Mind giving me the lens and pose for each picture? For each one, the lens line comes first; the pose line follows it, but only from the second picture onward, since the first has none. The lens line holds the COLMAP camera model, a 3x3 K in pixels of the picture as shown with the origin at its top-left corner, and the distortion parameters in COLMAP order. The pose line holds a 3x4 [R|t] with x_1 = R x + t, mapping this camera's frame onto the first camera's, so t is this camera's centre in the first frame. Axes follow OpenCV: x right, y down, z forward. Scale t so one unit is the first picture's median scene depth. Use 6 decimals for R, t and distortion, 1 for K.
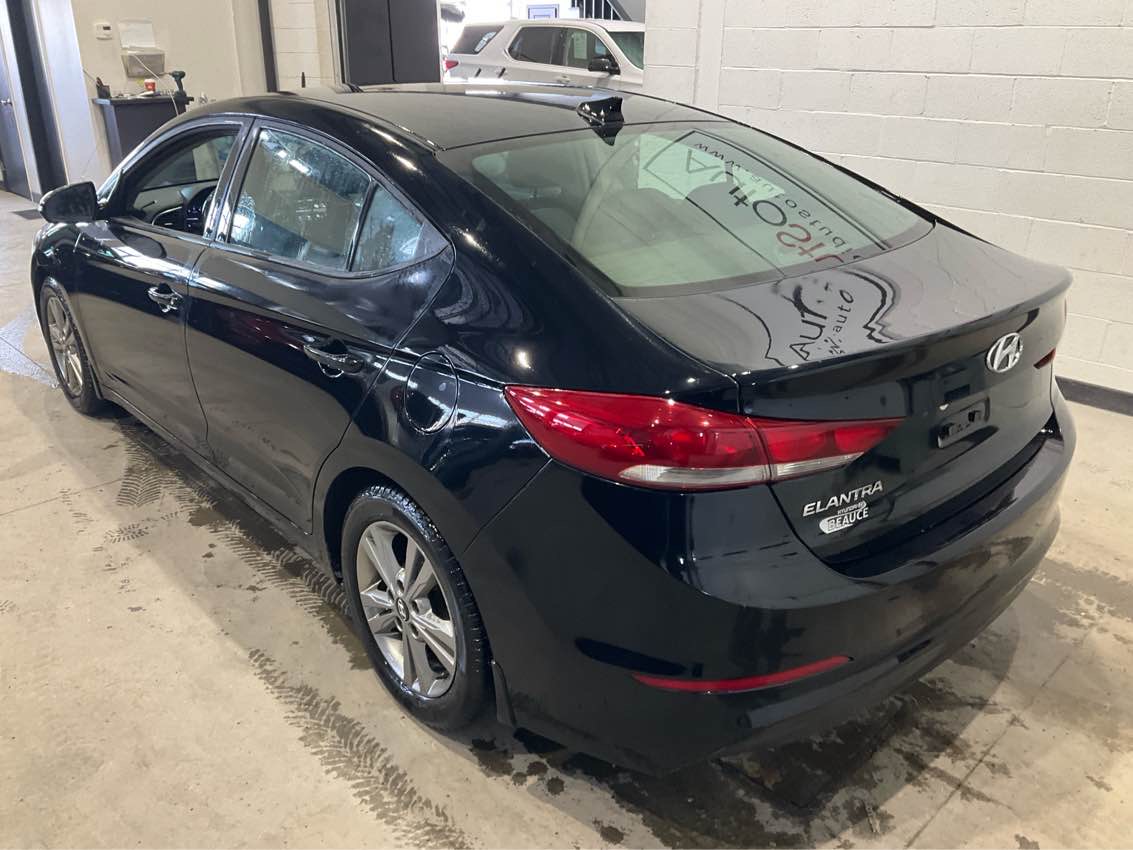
lens RADIAL K [[979.3, 0, 566.5], [0, 979.3, 425.0], [0, 0, 1]] dist [0.122964, -0.202884]
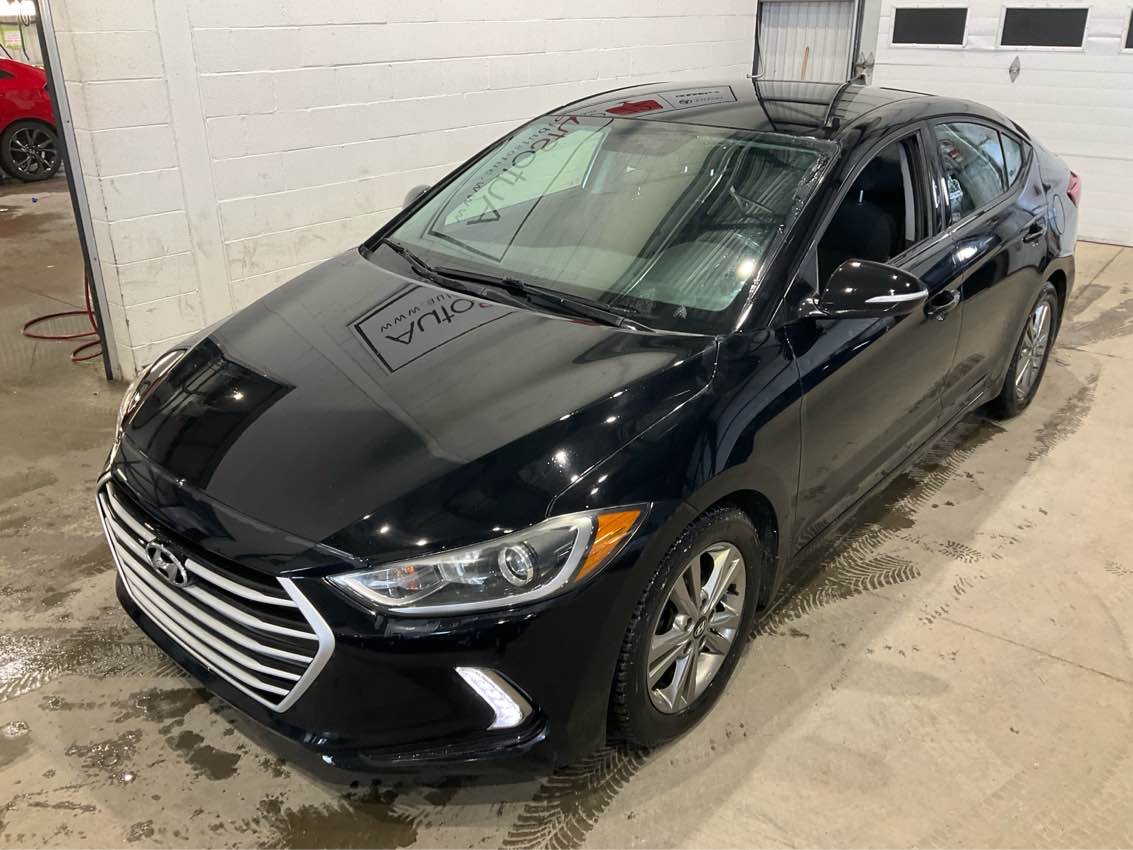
lens RADIAL K [[979.3, 0, 566.5], [0, 979.3, 425.0], [0, 0, 1]] dist [0.122964, -0.202884]
pose [[-0.185330, -0.388860, 0.902464, -1.545591], [0.364144, 0.825815, 0.430614, -0.721489], [-0.912717, 0.408432, -0.011447, 1.672985]]
